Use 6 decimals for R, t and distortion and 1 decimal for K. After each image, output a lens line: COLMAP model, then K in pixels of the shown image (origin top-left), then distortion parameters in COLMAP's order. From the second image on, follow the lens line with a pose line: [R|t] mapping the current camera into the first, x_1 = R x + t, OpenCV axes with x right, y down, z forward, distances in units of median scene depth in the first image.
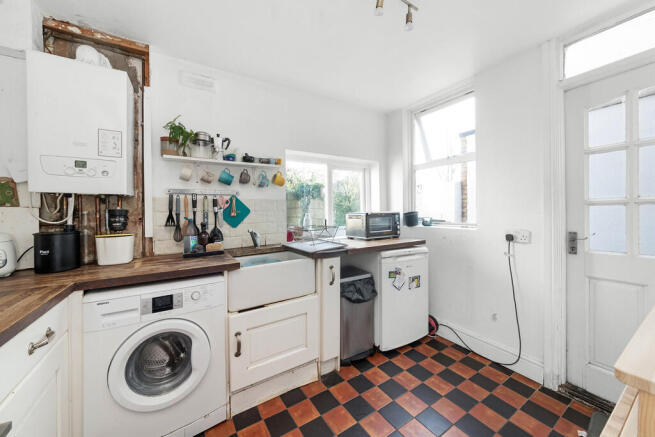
lens RADIAL K [[237.1, 0, 313.1], [0, 237.1, 209.0], [0, 0, 1]] dist [-0.007767, 0.000548]
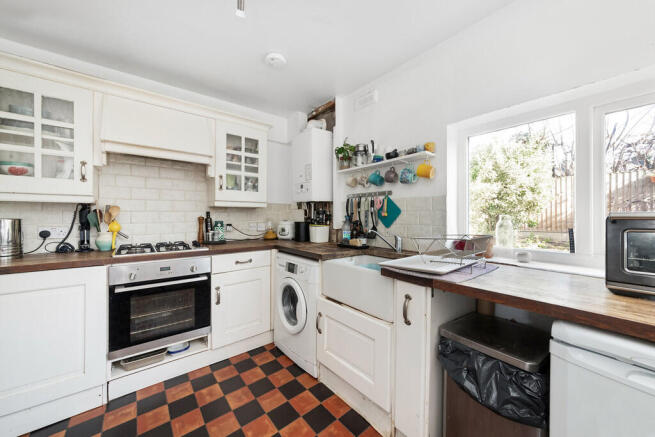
lens RADIAL K [[237.1, 0, 333.7], [0, 237.1, 210.2], [0, 0, 1]] dist [-0.007767, 0.000548]
pose [[0.159804, -0.008181, -0.987115, 0.712456], [0.005569, 0.999957, -0.007386, 0.012737], [0.987133, -0.004317, 0.159843, 0.721582]]
